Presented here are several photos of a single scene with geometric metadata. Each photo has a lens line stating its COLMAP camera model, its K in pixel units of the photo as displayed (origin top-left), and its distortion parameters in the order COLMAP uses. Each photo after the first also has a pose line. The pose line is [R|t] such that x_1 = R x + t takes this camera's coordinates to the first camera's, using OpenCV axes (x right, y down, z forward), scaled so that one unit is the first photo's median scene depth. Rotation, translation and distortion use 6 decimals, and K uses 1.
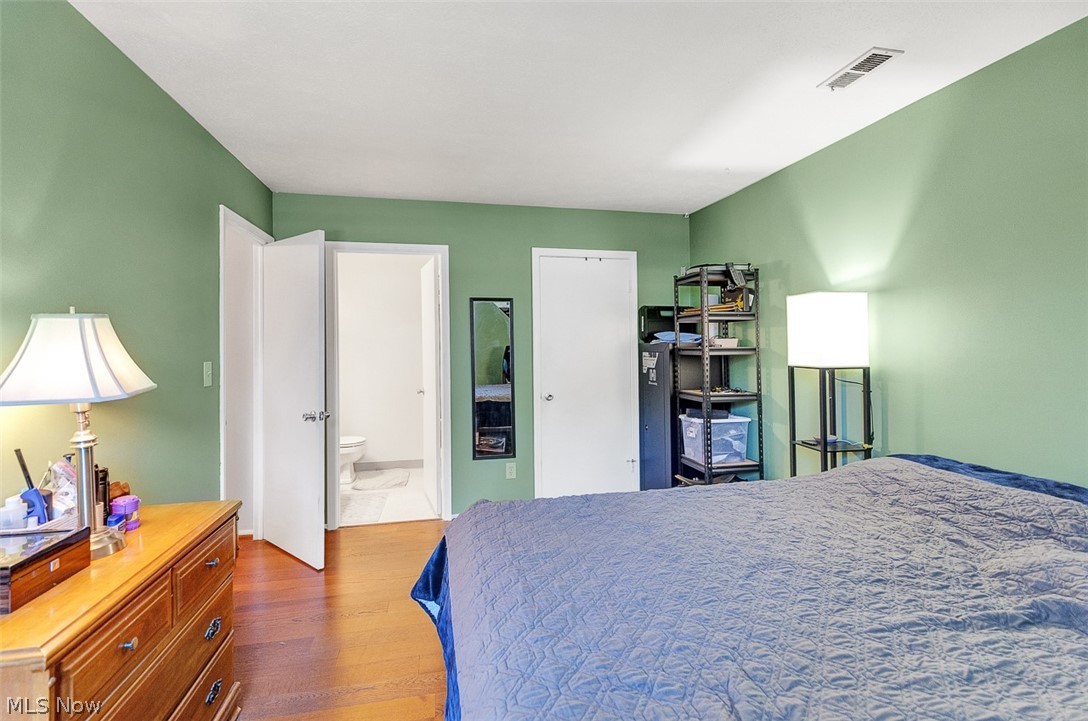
lens RADIAL K [[501.0, 0, 543.6], [0, 501.0, 326.7], [0, 0, 1]] dist [0.001897, -0.000809]
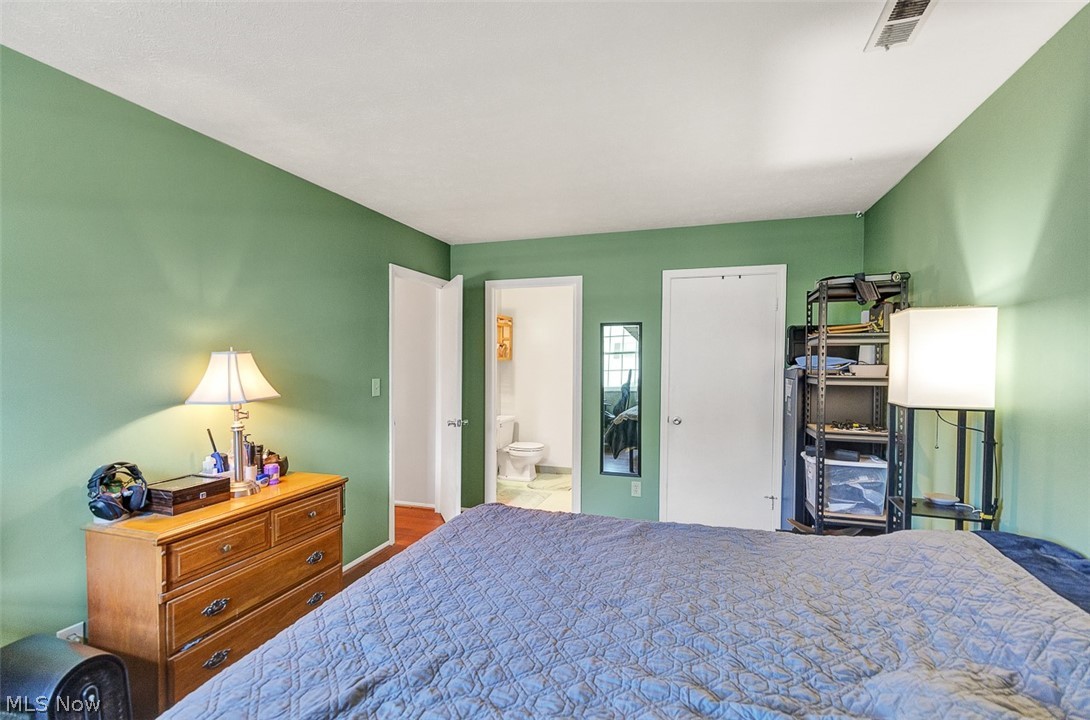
lens RADIAL K [[489.5, 0, 548.2], [0, 489.5, 359.5], [0, 0, 1]] dist [0.003360, -0.000310]
pose [[0.865289, 0.006652, -0.501229, 0.332839], [0.009851, 0.999493, 0.030271, -0.015743], [0.501176, -0.031131, 0.864785, 0.045440]]
